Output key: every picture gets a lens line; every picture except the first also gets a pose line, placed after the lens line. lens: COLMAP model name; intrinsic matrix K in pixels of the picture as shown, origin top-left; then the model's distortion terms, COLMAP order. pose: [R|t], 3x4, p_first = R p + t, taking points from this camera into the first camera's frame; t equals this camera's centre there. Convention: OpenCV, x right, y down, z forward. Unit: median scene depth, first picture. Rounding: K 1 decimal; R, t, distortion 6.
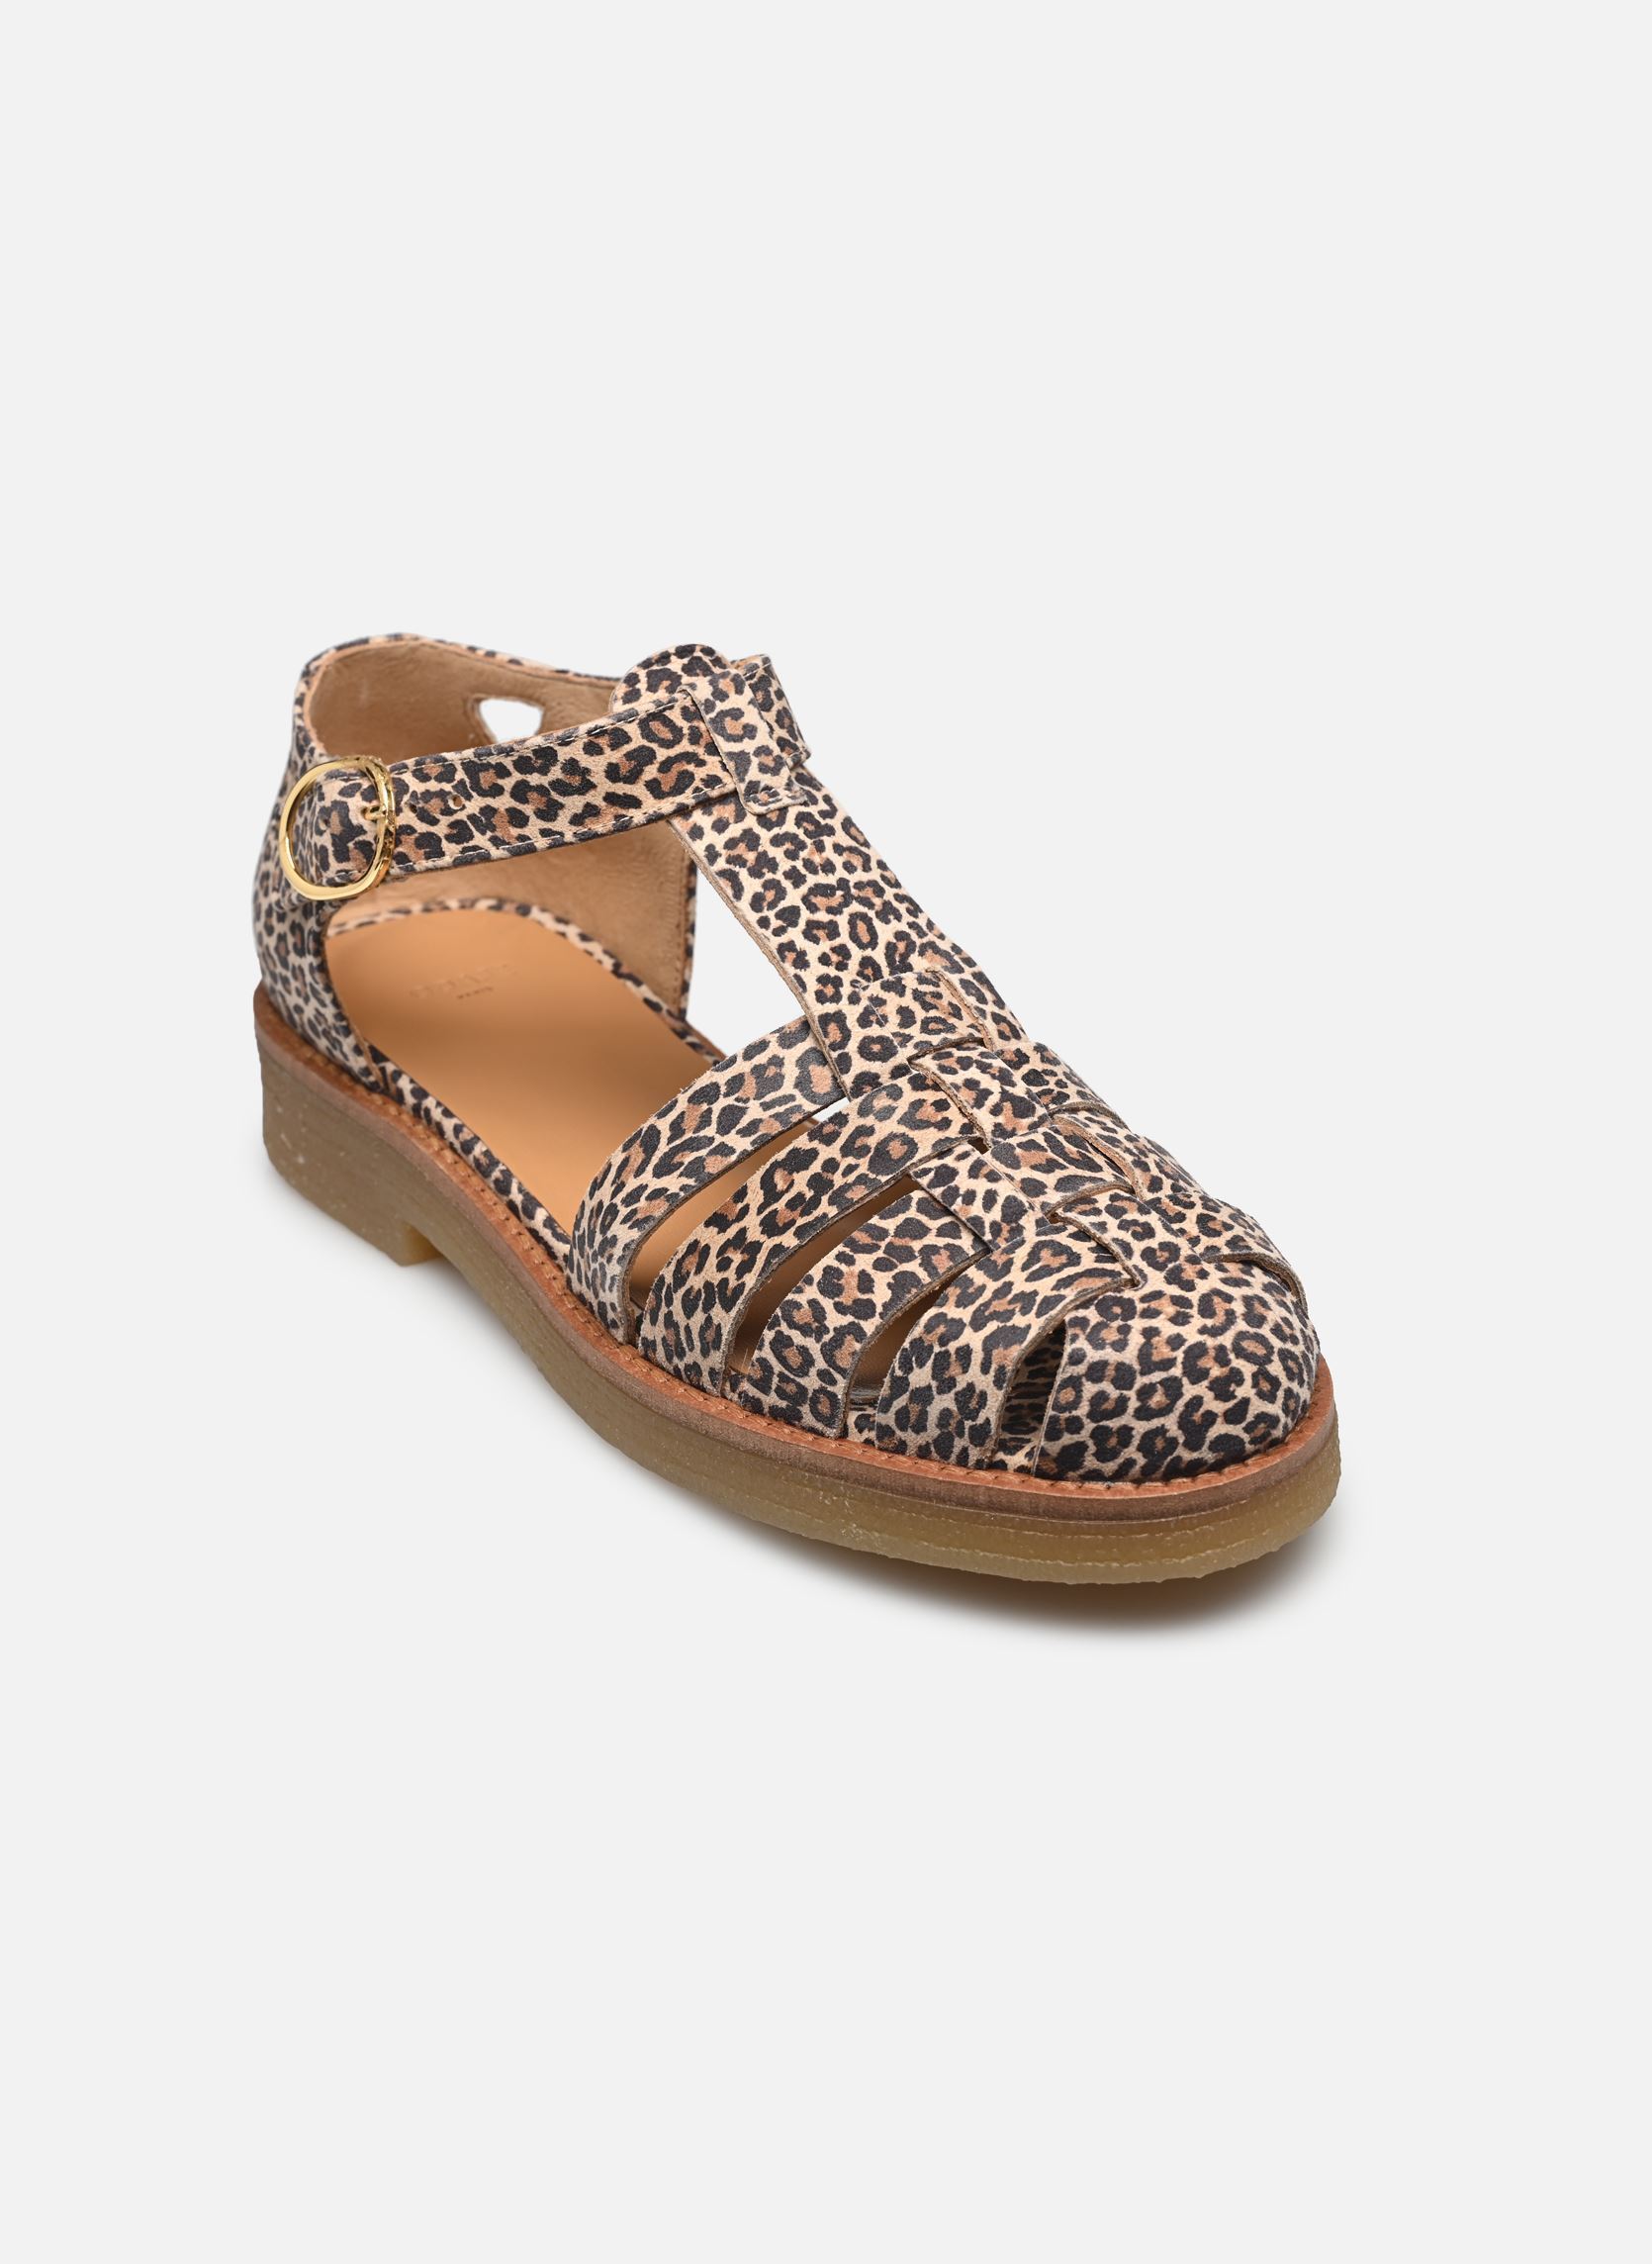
lens RADIAL K [[6338.1, 0, 819.5], [0, 6338.1, 1132.9], [0, 0, 1]] dist [-0.166794, 0.000000]
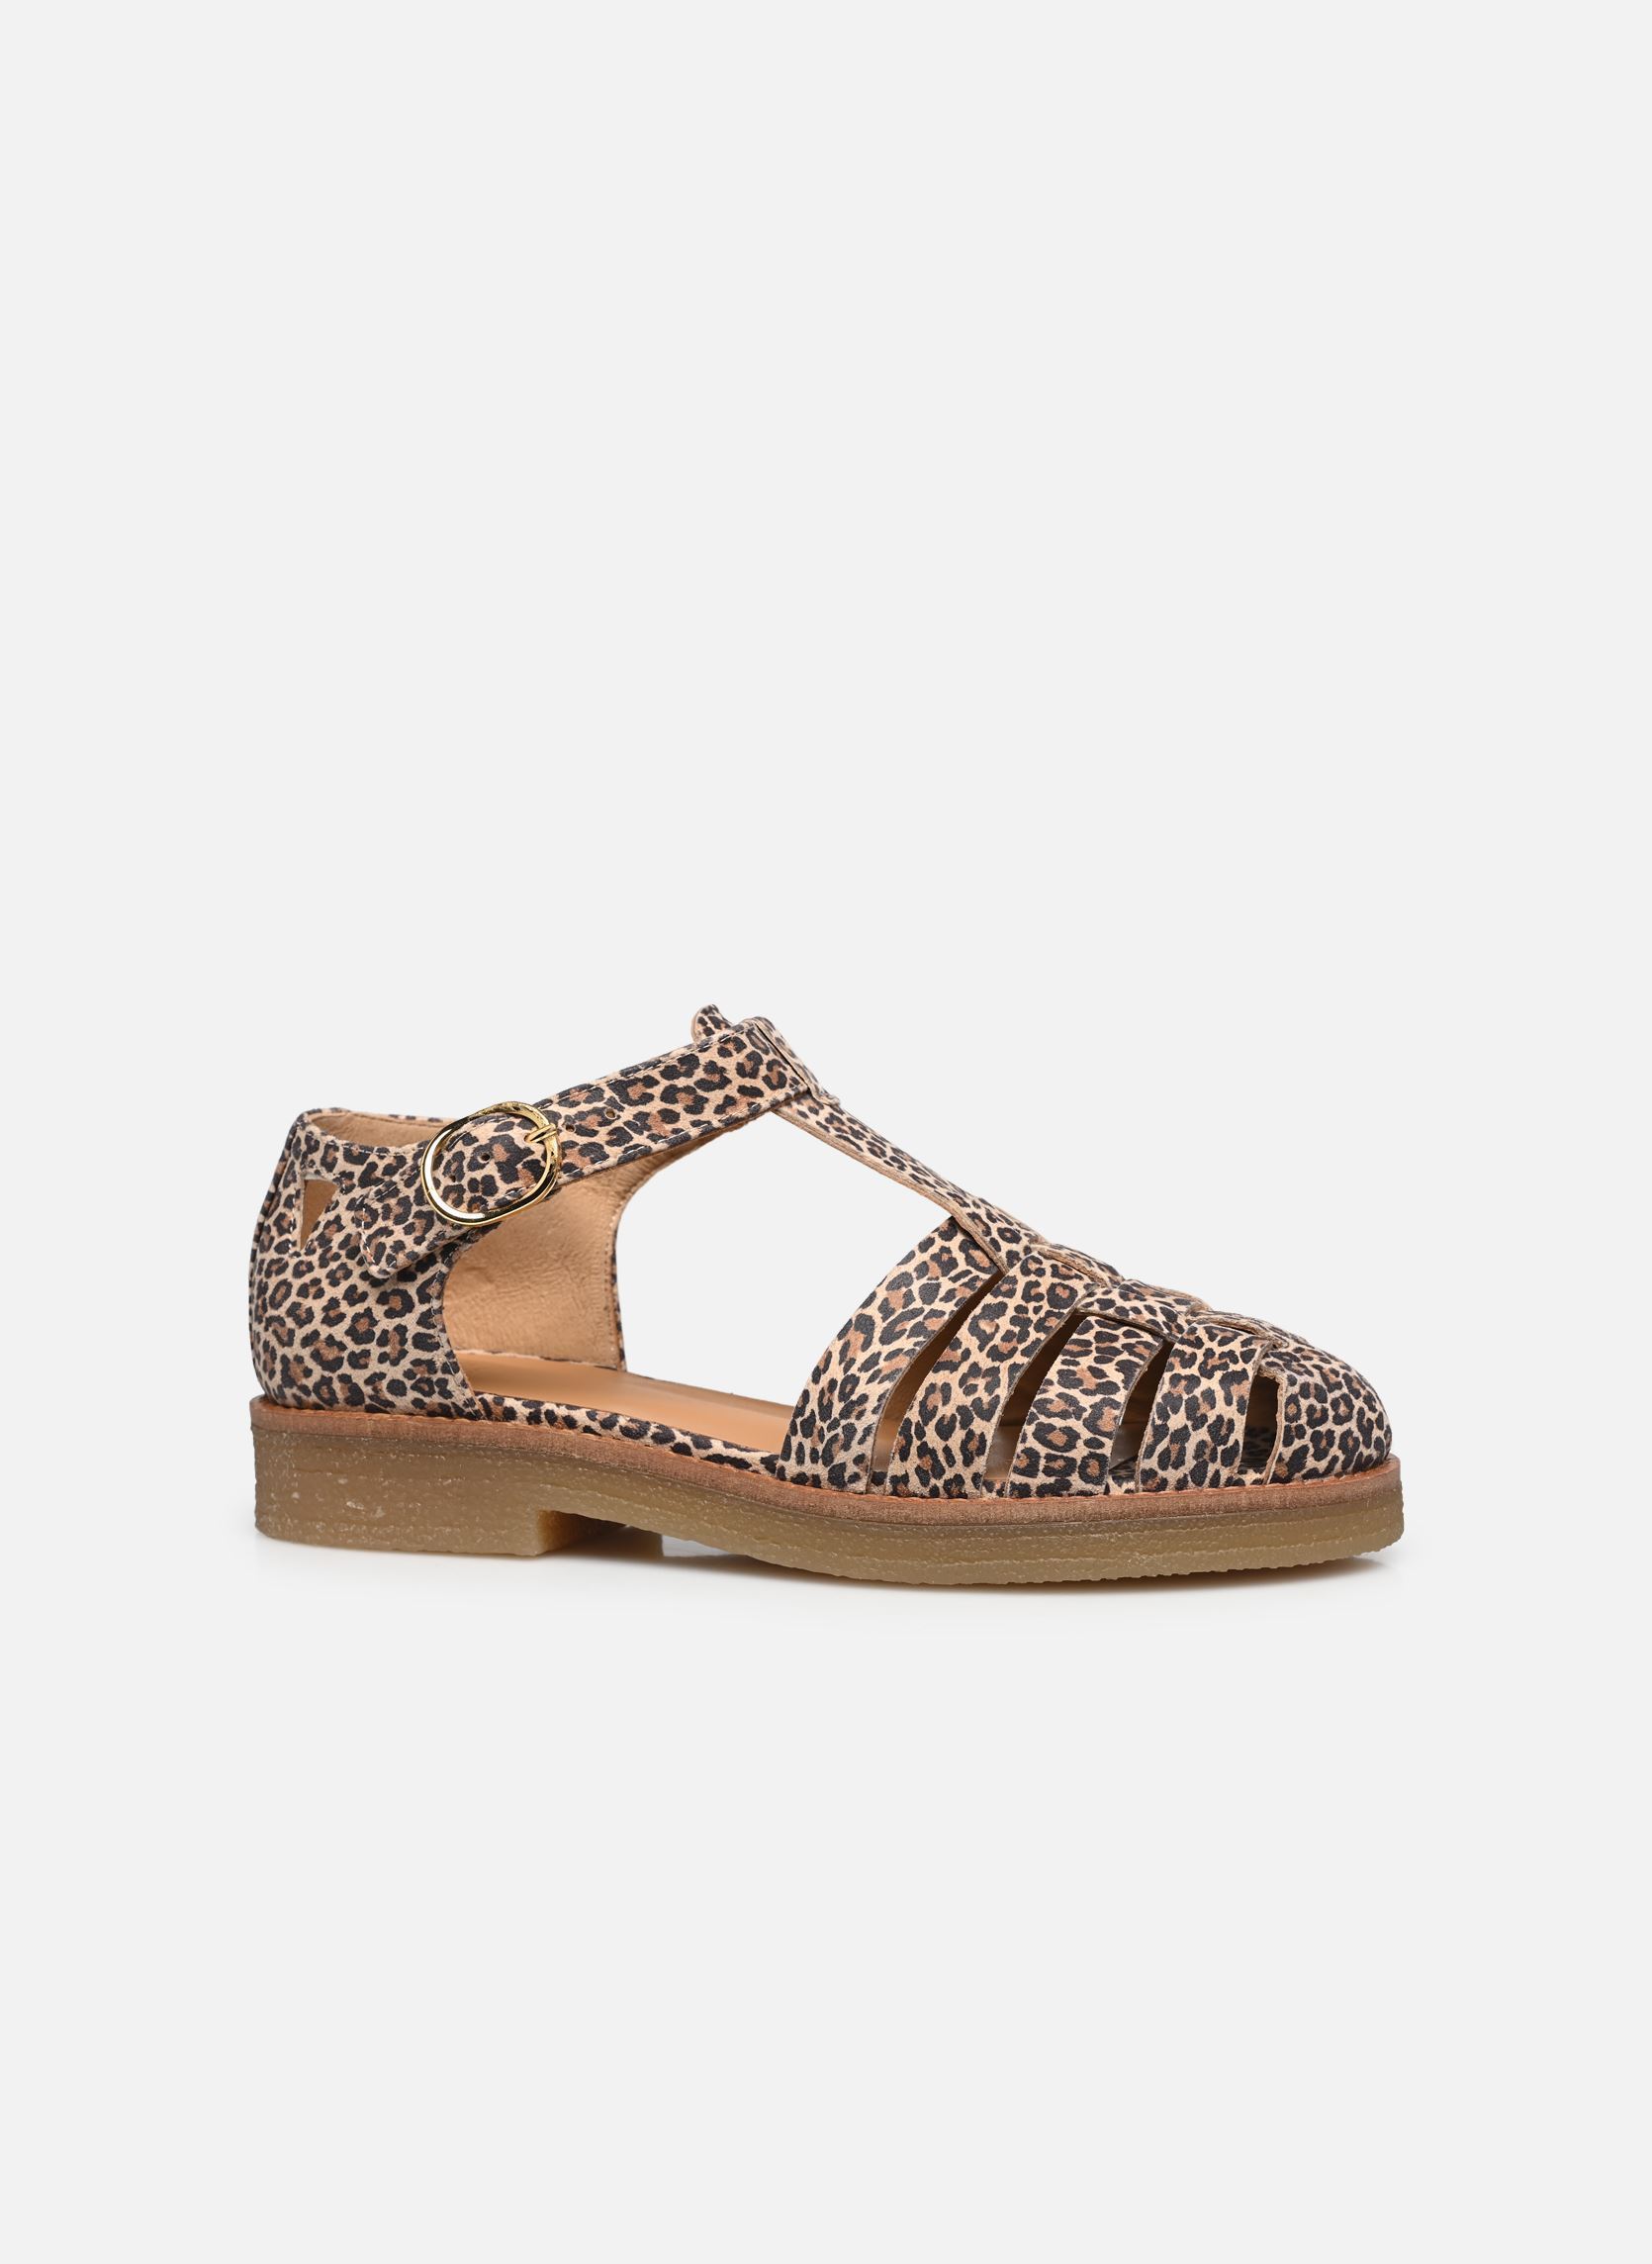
lens RADIAL K [[6338.1, 0, 825.8], [0, 6338.1, 1132.2], [0, 0, 1]] dist [-0.166794, 0.000000]
pose [[0.772691, -0.010310, 0.634699, -0.838235], [0.264960, 0.913840, -0.307722, 0.354737], [-0.576841, 0.405944, 0.708847, 0.101435]]
